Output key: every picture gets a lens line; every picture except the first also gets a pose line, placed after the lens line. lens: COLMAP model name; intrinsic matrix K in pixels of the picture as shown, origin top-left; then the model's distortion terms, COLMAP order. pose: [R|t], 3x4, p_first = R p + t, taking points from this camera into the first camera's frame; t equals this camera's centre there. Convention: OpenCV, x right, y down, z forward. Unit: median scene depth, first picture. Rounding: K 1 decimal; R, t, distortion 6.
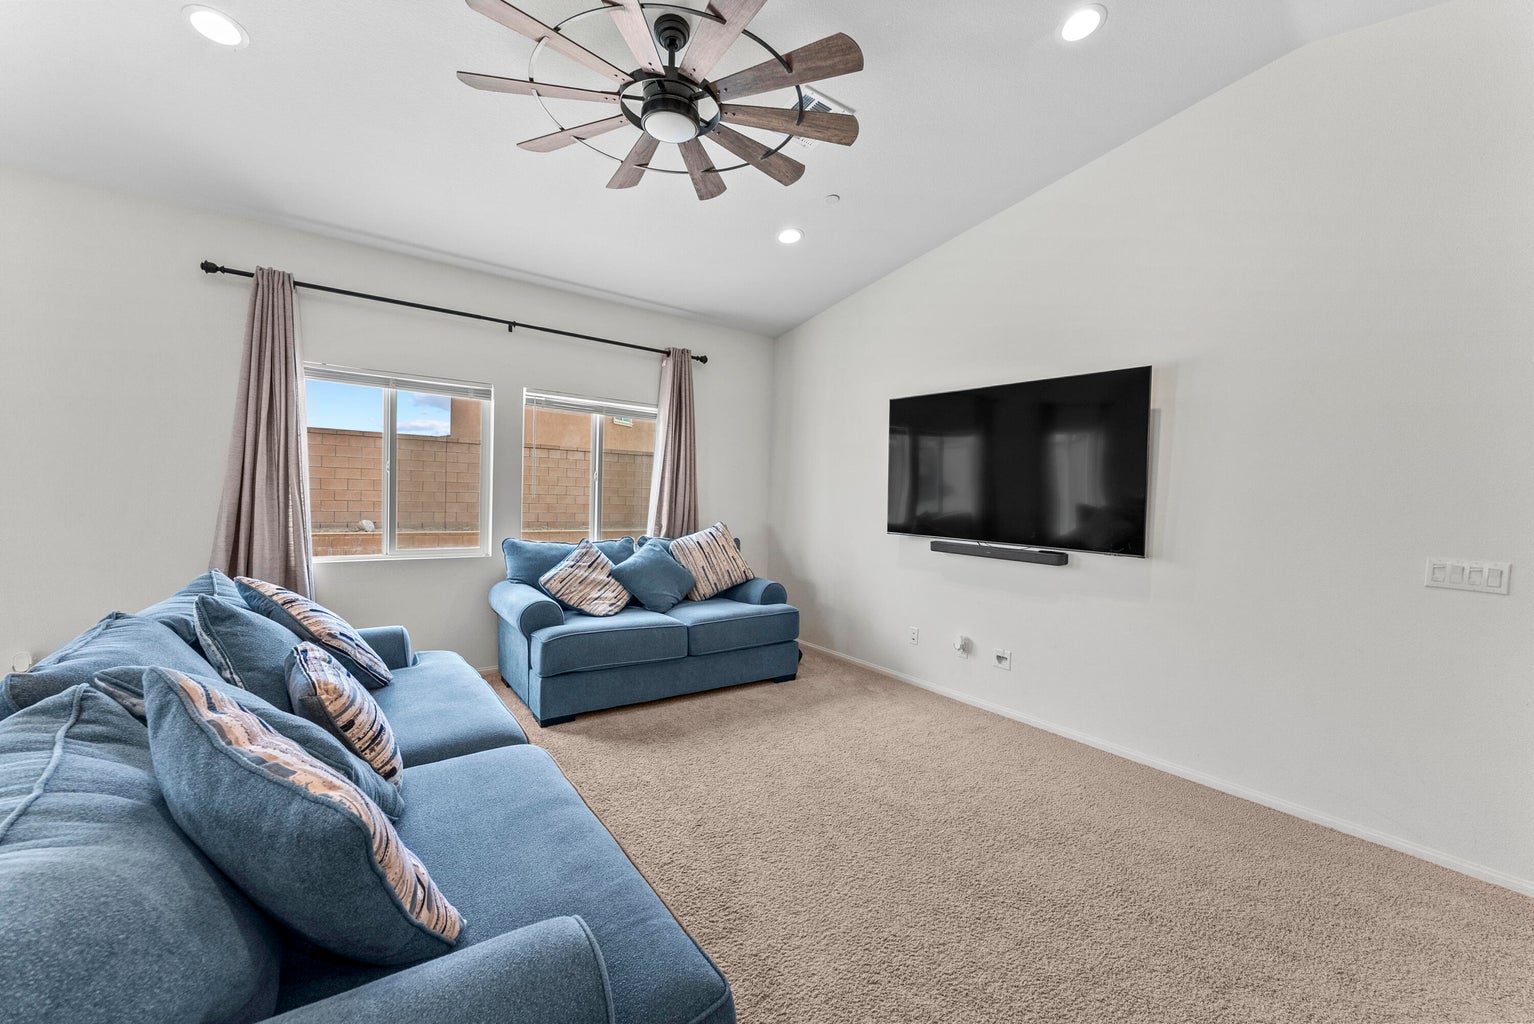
lens RADIAL K [[621.5, 0, 767.0], [0, 621.5, 512.0], [0, 0, 1]] dist [-0.000516, -0.000029]
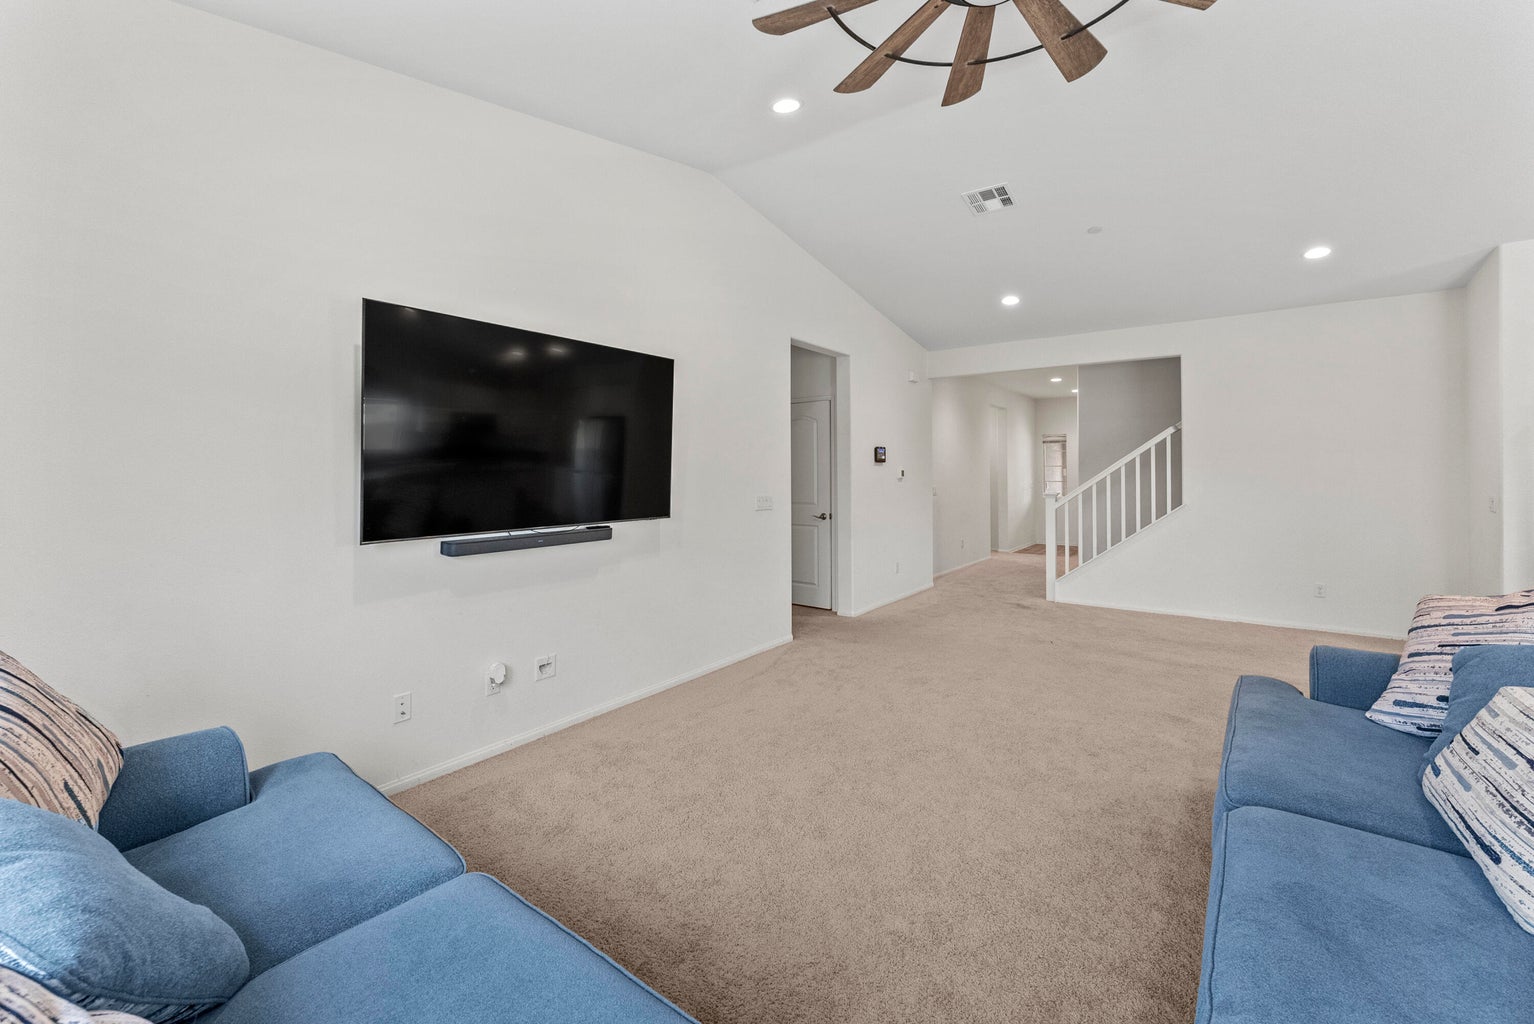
lens RADIAL K [[632.5, 0, 773.1], [0, 632.5, 469.0], [0, 0, 1]] dist [-0.002165, -0.000068]
pose [[-0.278103, -0.027639, 0.960154, -0.505414], [0.027418, 0.998950, 0.036698, -0.048594], [-0.960160, 0.036531, -0.277053, 0.931070]]
